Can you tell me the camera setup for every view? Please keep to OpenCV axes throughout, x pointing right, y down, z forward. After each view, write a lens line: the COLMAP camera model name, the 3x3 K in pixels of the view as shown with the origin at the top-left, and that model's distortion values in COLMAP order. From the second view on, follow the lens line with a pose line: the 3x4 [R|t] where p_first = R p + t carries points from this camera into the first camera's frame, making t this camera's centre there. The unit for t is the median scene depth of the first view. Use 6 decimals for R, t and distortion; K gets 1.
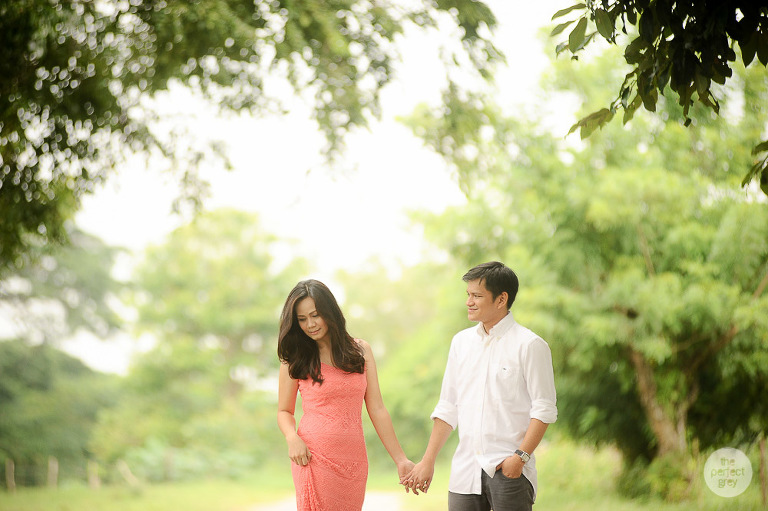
lens RADIAL K [[4396.7, 0, 383.8], [0, 4396.7, 255.5], [0, 0, 1]] dist [0.389192, 0.000000]
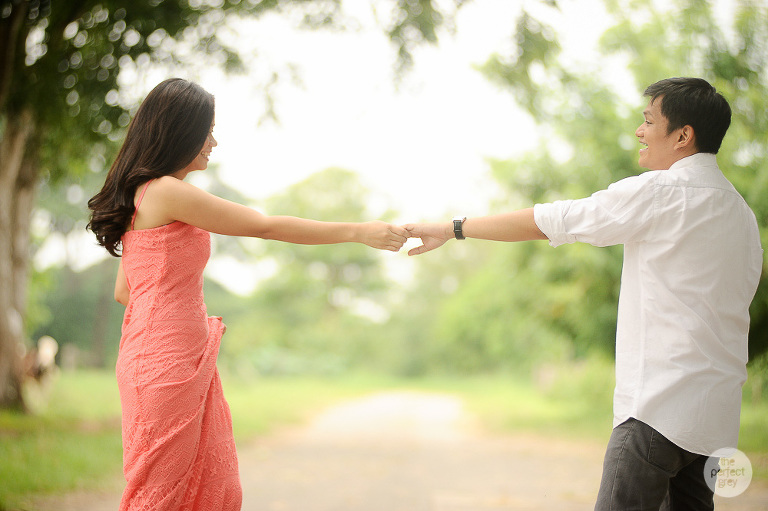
lens RADIAL K [[3231.7, 0, 384.0], [0, 3231.7, 255.6], [0, 0, 1]] dist [-0.196647, 0.000000]
pose [[0.999039, 0.037813, -0.022177, 0.001226], [-0.037517, 0.999203, 0.013611, 0.005832], [0.022674, -0.012766, 0.999661, 0.182289]]
